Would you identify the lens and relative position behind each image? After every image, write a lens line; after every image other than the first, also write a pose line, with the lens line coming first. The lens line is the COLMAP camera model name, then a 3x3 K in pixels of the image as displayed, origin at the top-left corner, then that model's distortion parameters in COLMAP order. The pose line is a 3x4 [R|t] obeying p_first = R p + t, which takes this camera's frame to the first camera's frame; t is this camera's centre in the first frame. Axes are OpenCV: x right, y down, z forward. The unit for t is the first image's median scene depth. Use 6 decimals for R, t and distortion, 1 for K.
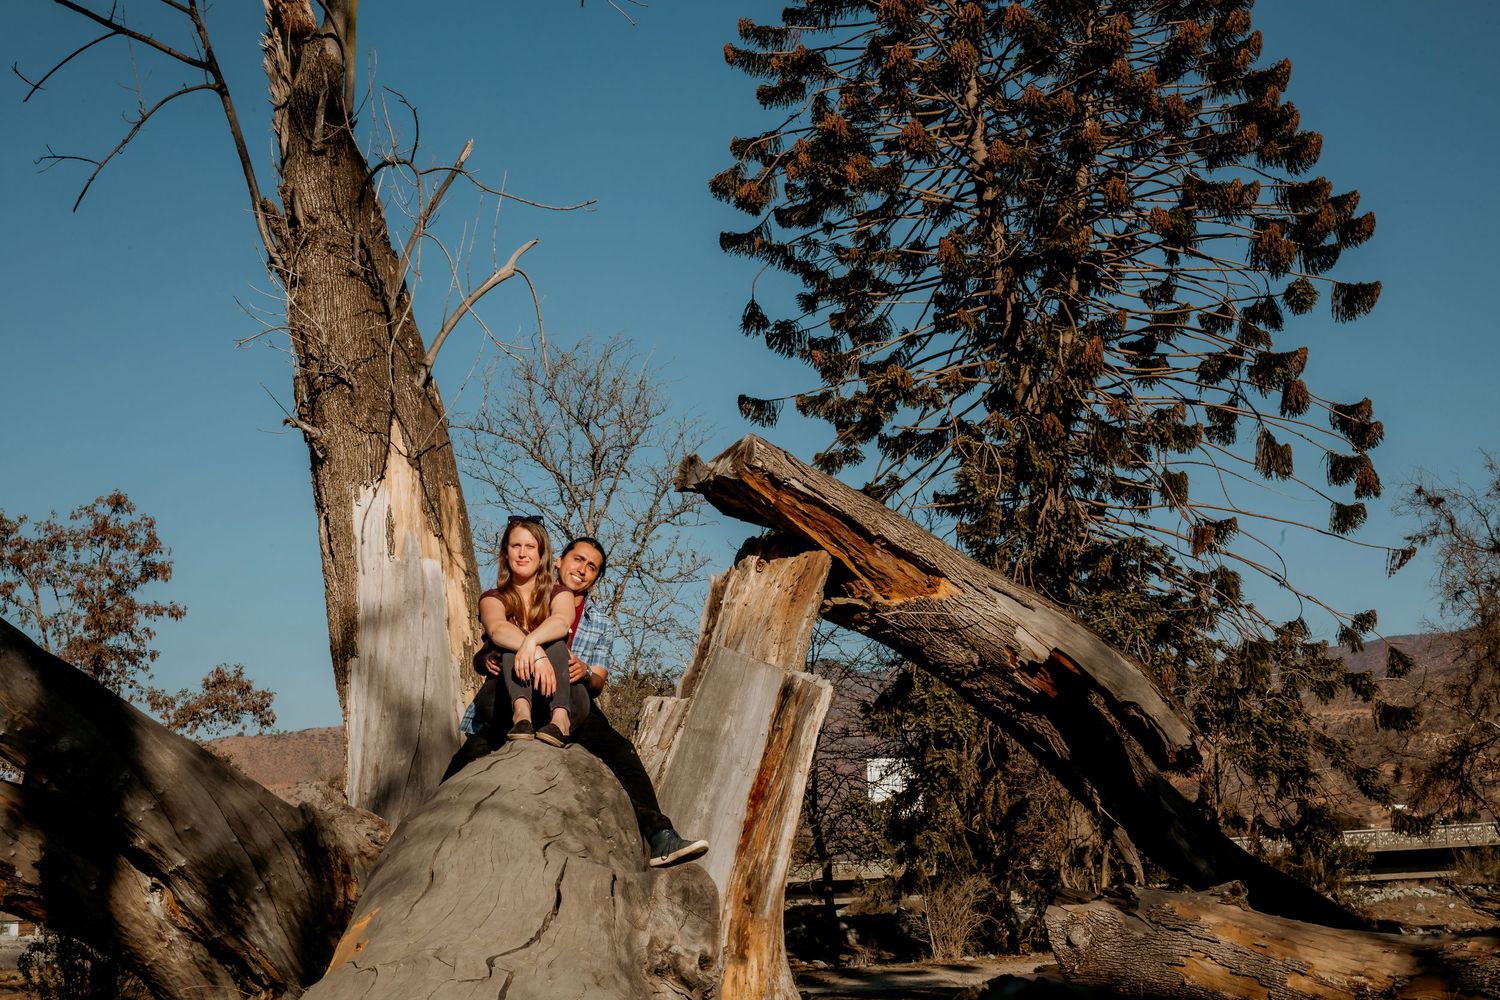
lens RADIAL K [[2161.2, 0, 751.1], [0, 2161.2, 465.3], [0, 0, 1]] dist [-0.097590, -0.023087]
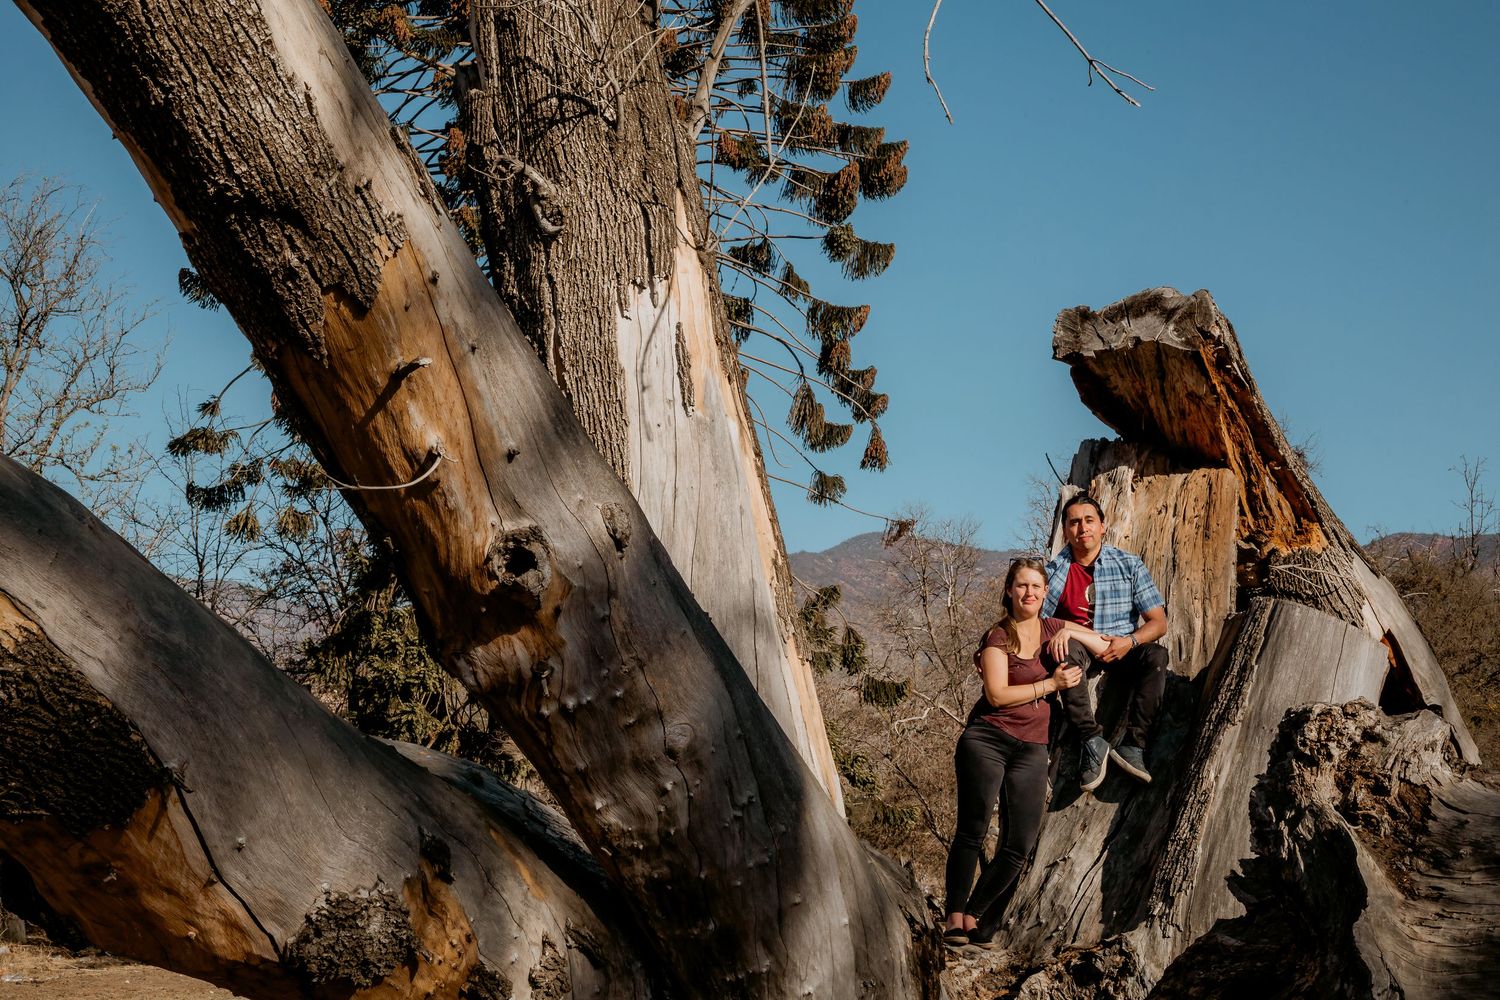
lens RADIAL K [[2161.2, 0, 751.1], [0, 2161.2, 465.3], [0, 0, 1]] dist [-0.097590, -0.023087]
pose [[0.918122, 0.100902, 0.383238, -0.370928], [-0.110736, 0.993843, 0.003624, 0.052627], [-0.380513, -0.045766, 0.923643, 0.421958]]
